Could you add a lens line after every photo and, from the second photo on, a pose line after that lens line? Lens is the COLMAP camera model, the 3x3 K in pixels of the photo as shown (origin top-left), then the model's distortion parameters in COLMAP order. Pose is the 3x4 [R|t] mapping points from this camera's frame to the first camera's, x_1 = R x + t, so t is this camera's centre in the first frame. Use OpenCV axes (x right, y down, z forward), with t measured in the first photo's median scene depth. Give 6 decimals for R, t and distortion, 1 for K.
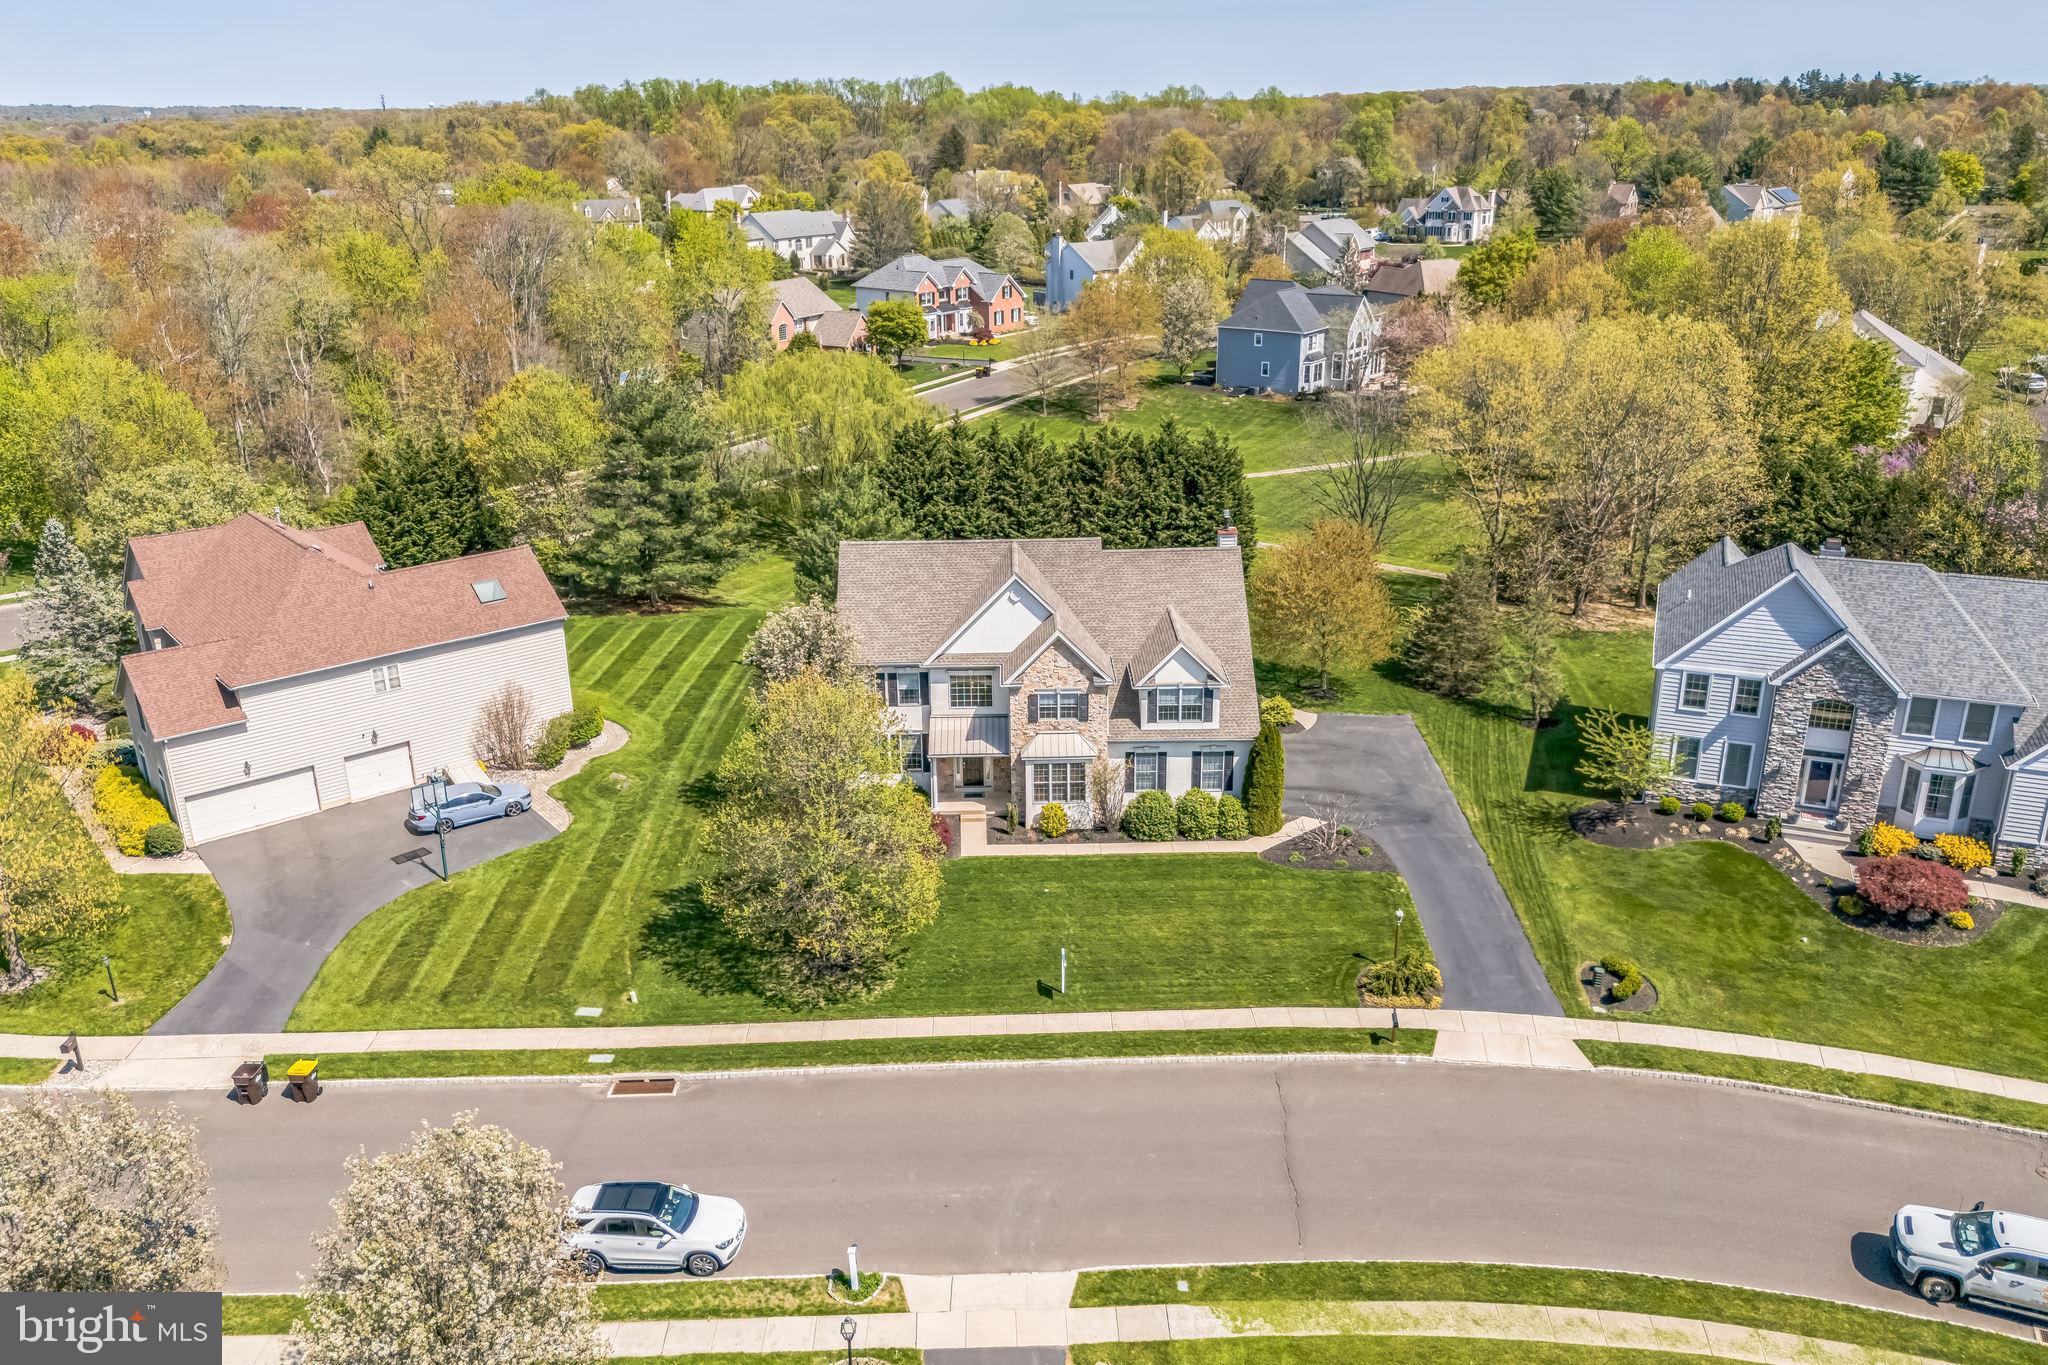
lens RADIAL K [[1501.0, 0, 1024.0], [0, 1501.0, 682.5], [0, 0, 1]] dist [0.038478, -0.036140]
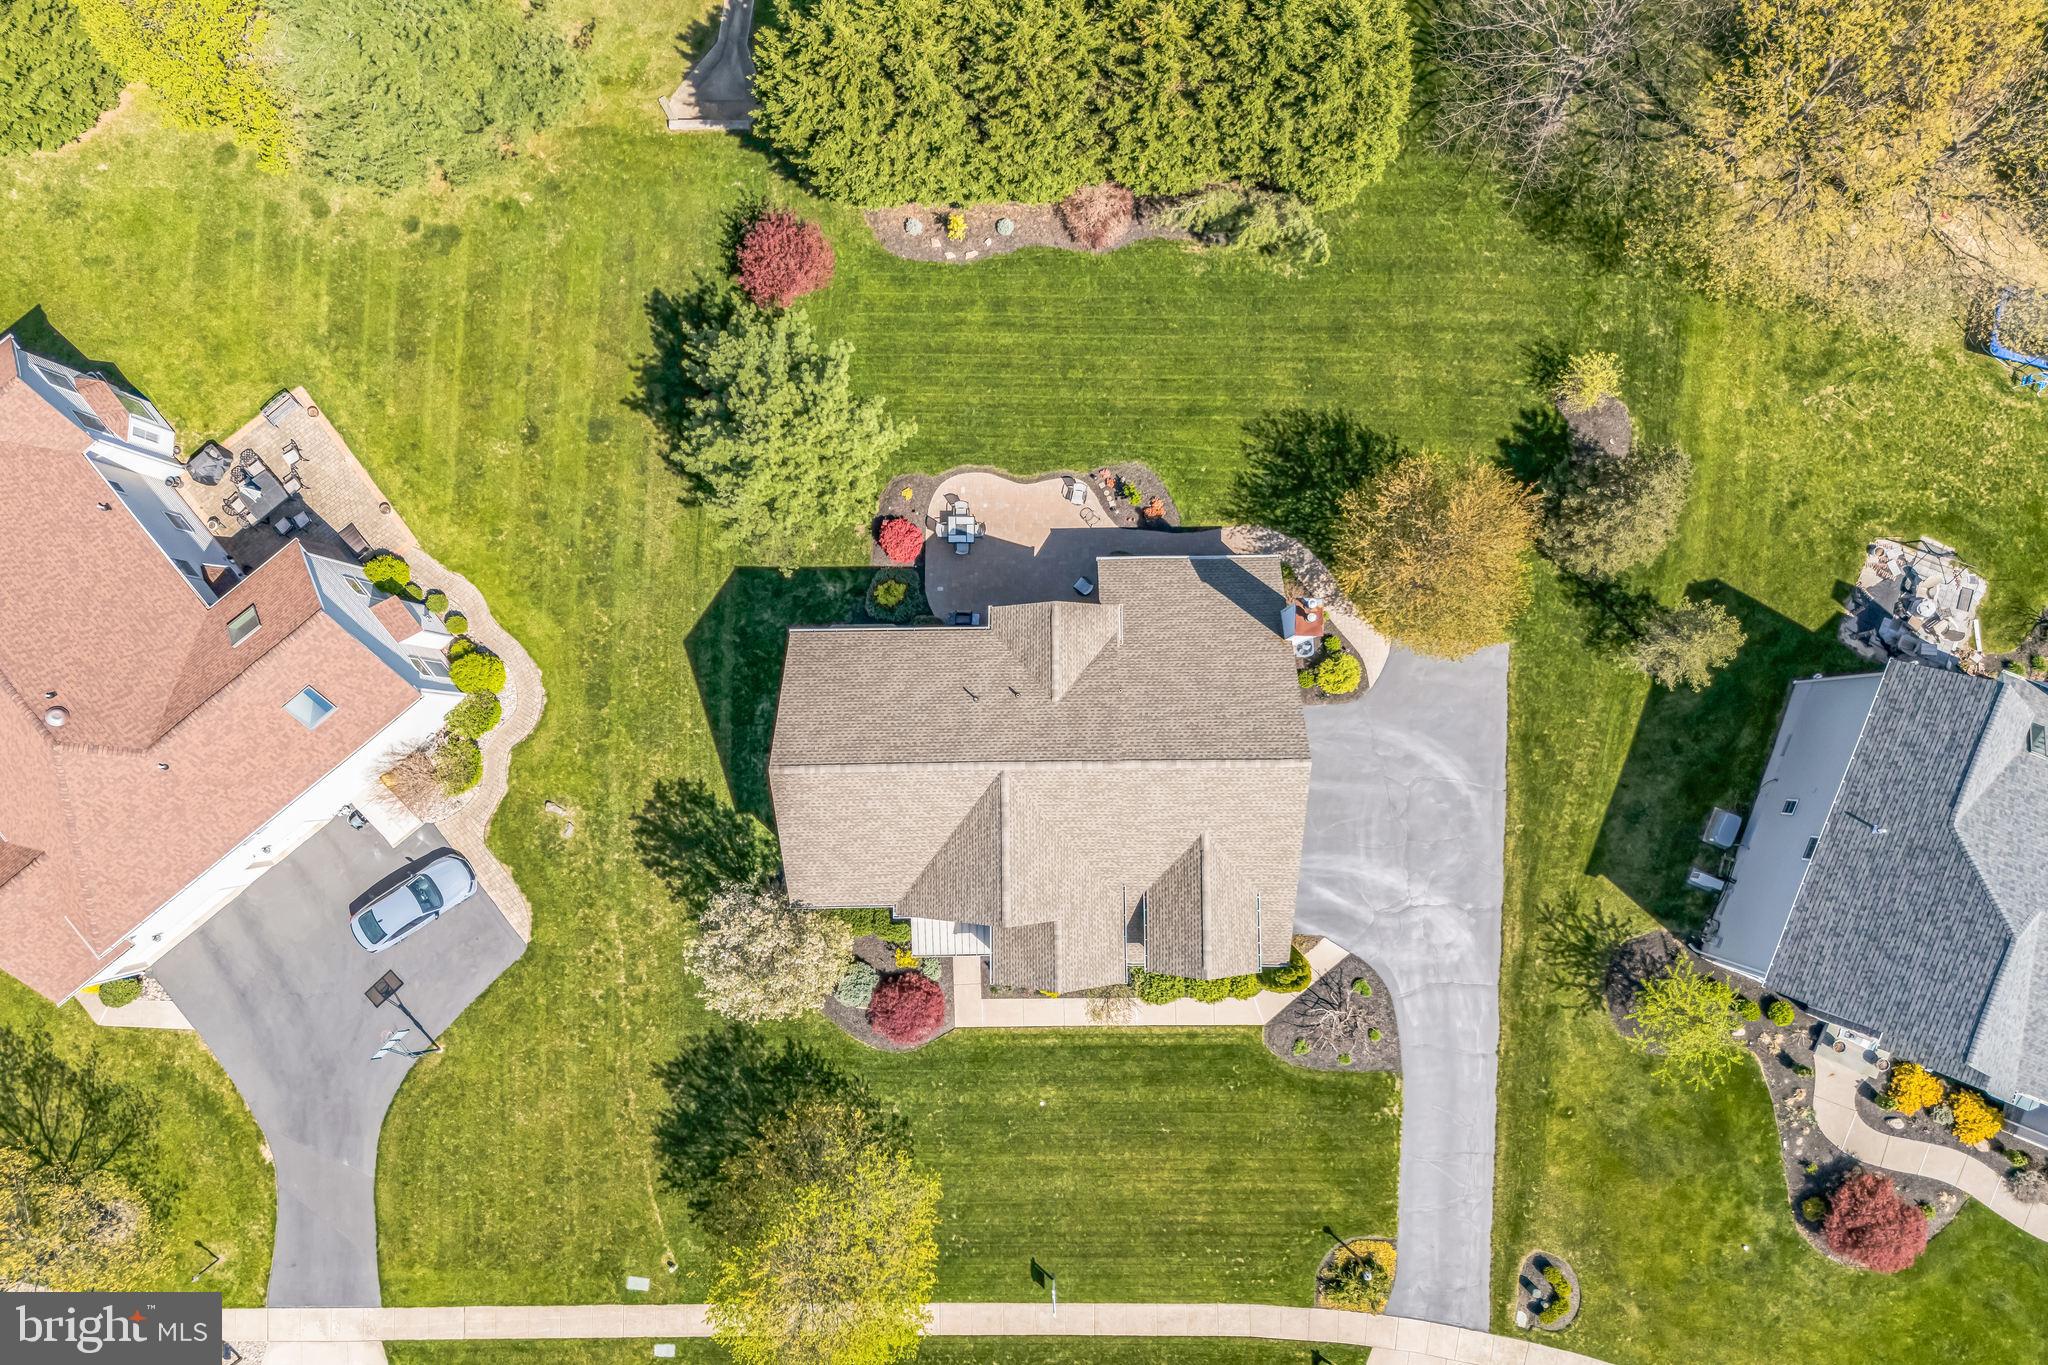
lens RADIAL K [[1501.0, 0, 1024.0], [0, 1501.0, 682.5], [0, 0, 1]] dist [0.038478, -0.036140]
pose [[0.999911, 0.003924, -0.012716, 0.013346], [0.009849, 0.424394, 0.905424, -0.821994], [0.008950, -0.905469, 0.424318, 0.757788]]
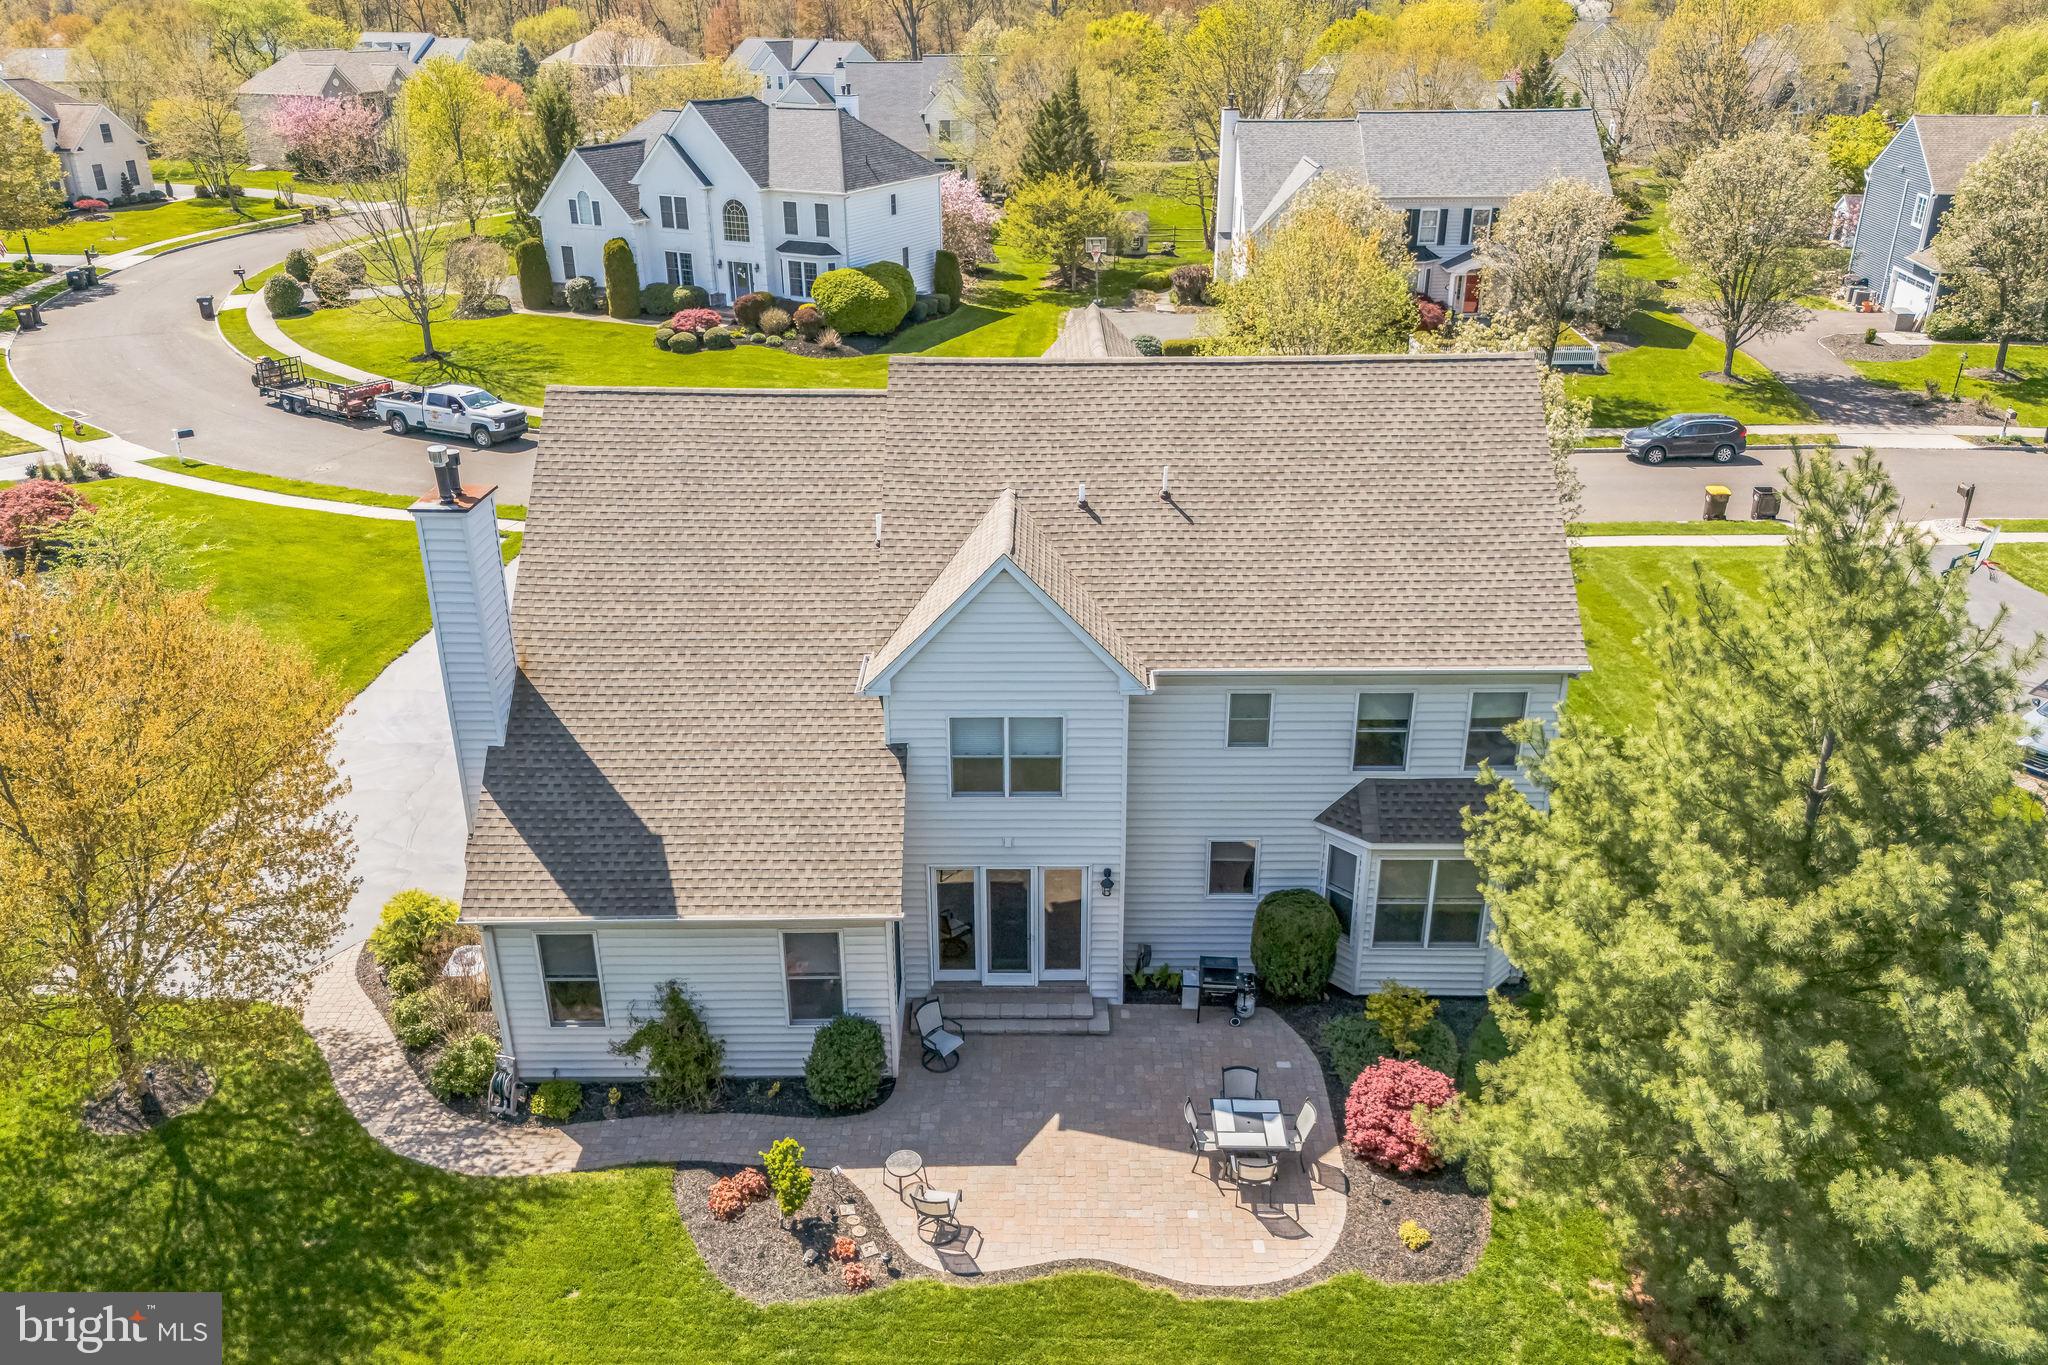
lens RADIAL K [[1467.5, 0, 1029.8], [0, 1467.5, 720.2], [0, 0, 1]] dist [0.021556, 0.004576]
pose [[-0.999779, 0.003288, 0.020750, 0.006662], [0.017364, 0.685300, 0.728054, -0.343144], [-0.011826, 0.728253, -0.685206, 1.406955]]
